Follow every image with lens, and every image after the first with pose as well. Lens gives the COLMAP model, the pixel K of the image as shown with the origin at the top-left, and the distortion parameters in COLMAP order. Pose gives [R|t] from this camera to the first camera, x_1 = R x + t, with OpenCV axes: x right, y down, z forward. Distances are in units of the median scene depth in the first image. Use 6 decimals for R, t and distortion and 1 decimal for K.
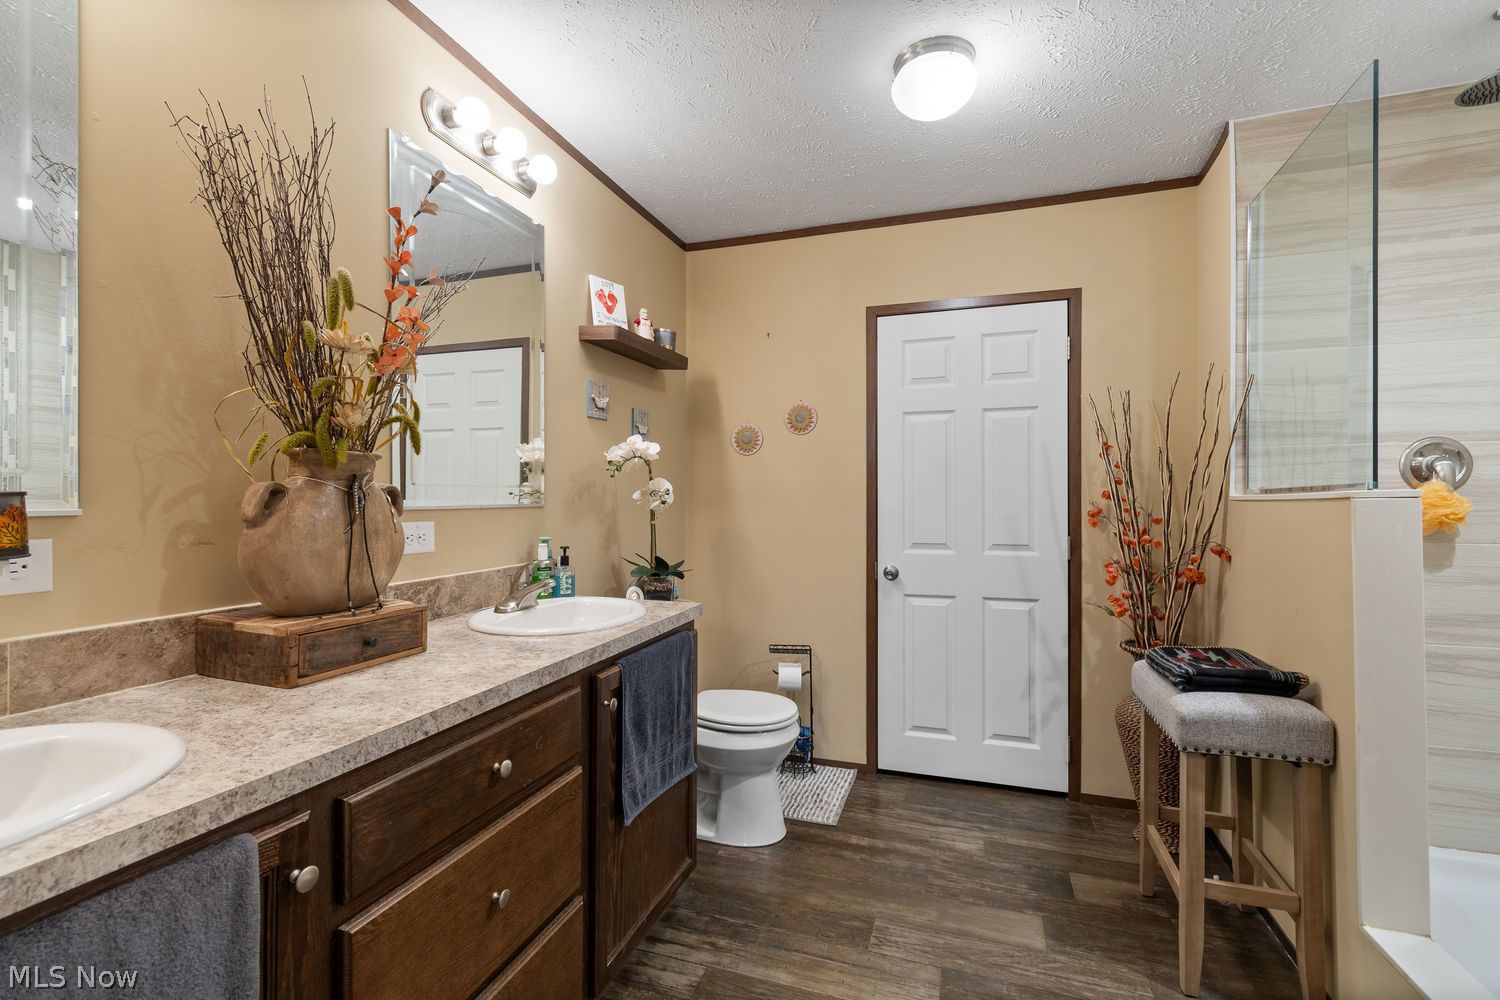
lens RADIAL K [[661.8, 0, 751.7], [0, 661.8, 495.5], [0, 0, 1]] dist [0.003677, -0.002281]
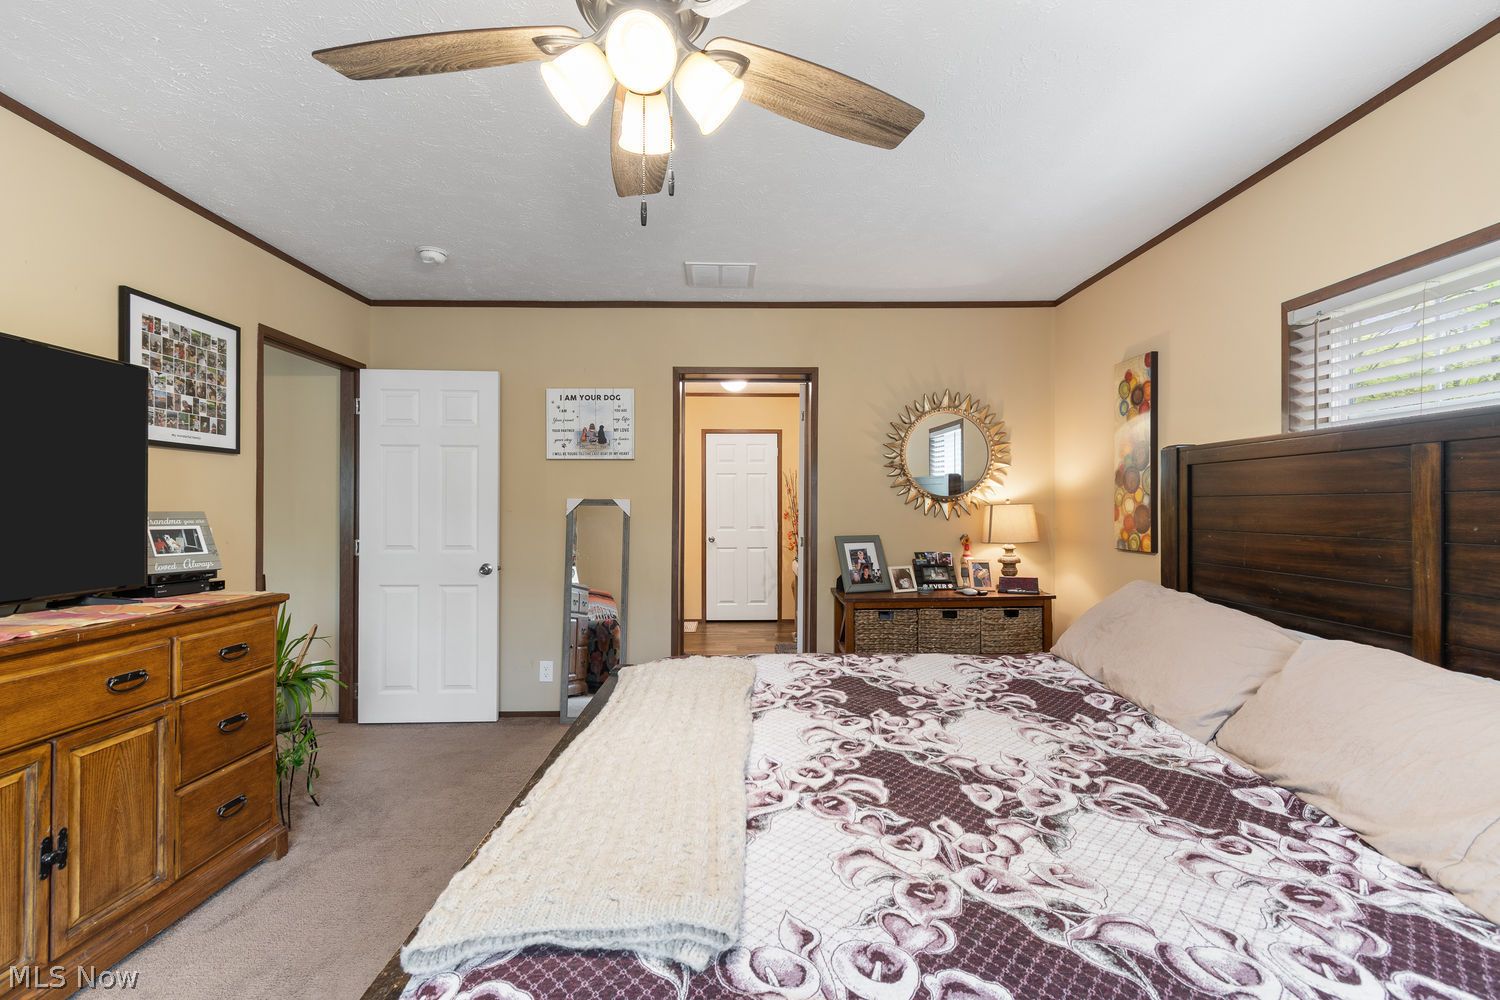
lens RADIAL K [[661.8, 0, 751.9], [0, 661.8, 504.5], [0, 0, 1]] dist [0.003677, -0.002281]
pose [[0.947704, -0.000540, 0.319149, -0.380208], [-0.000429, 0.999996, 0.002968, -0.016640], [-0.319149, -0.002949, 0.947700, -1.210451]]
